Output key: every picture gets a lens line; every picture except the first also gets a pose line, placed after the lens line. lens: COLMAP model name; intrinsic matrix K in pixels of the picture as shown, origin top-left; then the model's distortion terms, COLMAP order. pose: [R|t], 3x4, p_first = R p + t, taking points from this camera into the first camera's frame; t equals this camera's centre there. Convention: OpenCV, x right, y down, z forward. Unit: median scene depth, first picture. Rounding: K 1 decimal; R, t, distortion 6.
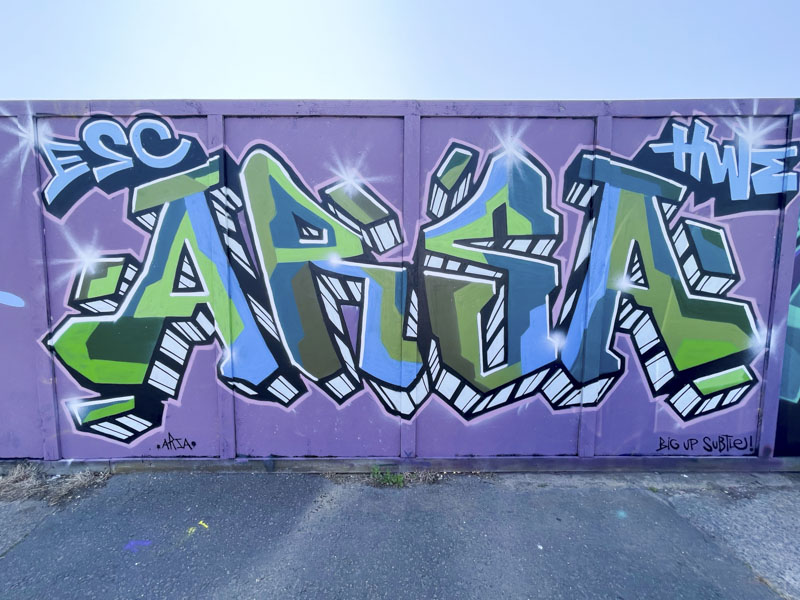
lens RADIAL K [[321.4, 0, 399.9], [0, 321.4, 299.6], [0, 0, 1]] dist [-0.002185, 0.000264]
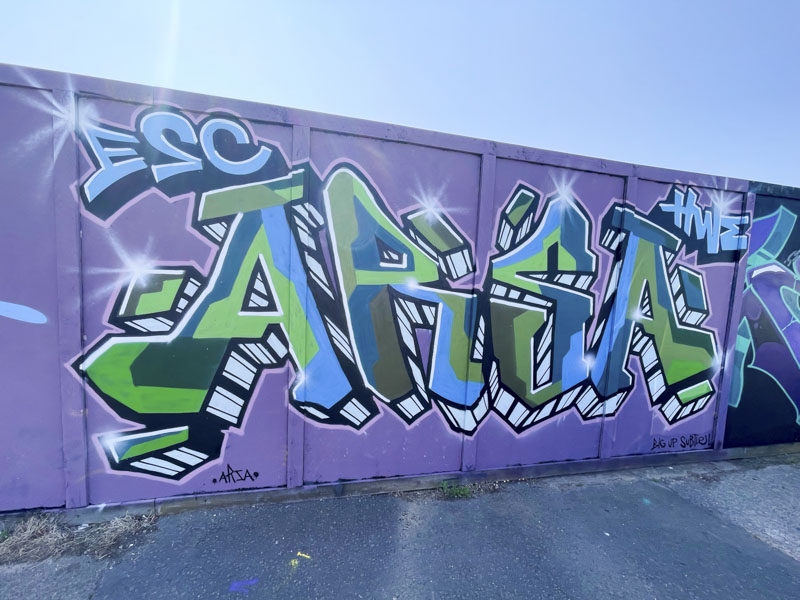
lens RADIAL K [[321.4, 0, 378.7], [0, 321.4, 322.8], [0, 0, 1]] dist [-0.002185, 0.000264]
pose [[0.976057, 0.021517, 0.216447, -0.528572], [-0.022516, 0.999744, 0.002150, -0.000175], [-0.216346, -0.006972, 0.976292, 0.017516]]
